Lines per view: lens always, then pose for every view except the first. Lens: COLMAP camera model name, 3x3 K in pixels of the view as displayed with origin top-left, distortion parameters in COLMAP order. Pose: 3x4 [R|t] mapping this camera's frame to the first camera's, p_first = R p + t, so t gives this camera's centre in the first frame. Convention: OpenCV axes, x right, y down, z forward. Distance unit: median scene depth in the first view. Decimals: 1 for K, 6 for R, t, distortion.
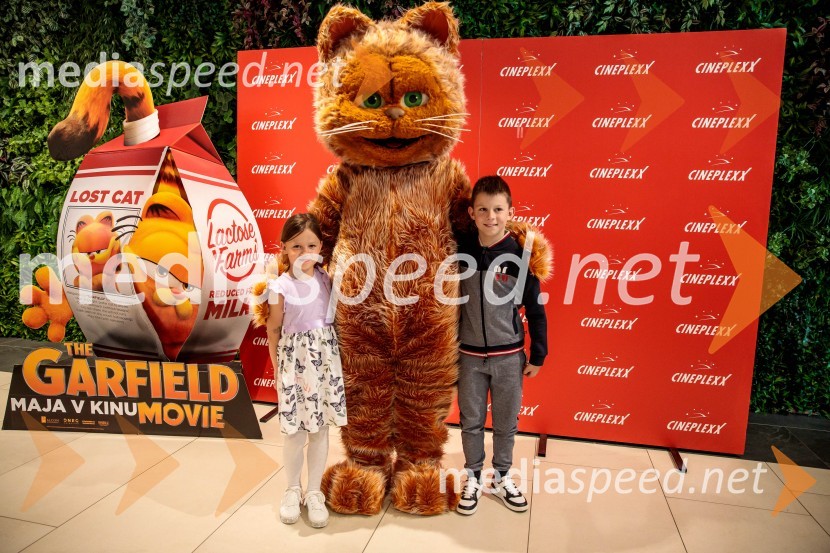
lens RADIAL K [[557.0, 0, 412.1], [0, 557.0, 276.8], [0, 0, 1]] dist [-0.108106, 0.079009]
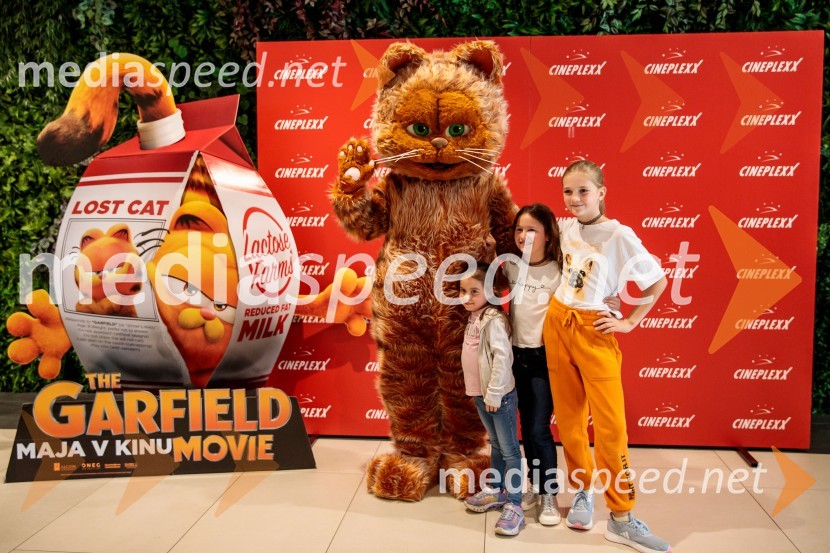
lens RADIAL K [[776.1, 0, 418.0], [0, 776.1, 258.7], [0, 0, 1]] dist [-0.061717, 0.102495]
pose [[0.989988, -0.036042, 0.136472, -0.262264], [0.042616, 0.998052, -0.045558, 0.013507], [-0.134564, 0.050918, 0.989596, -0.303942]]
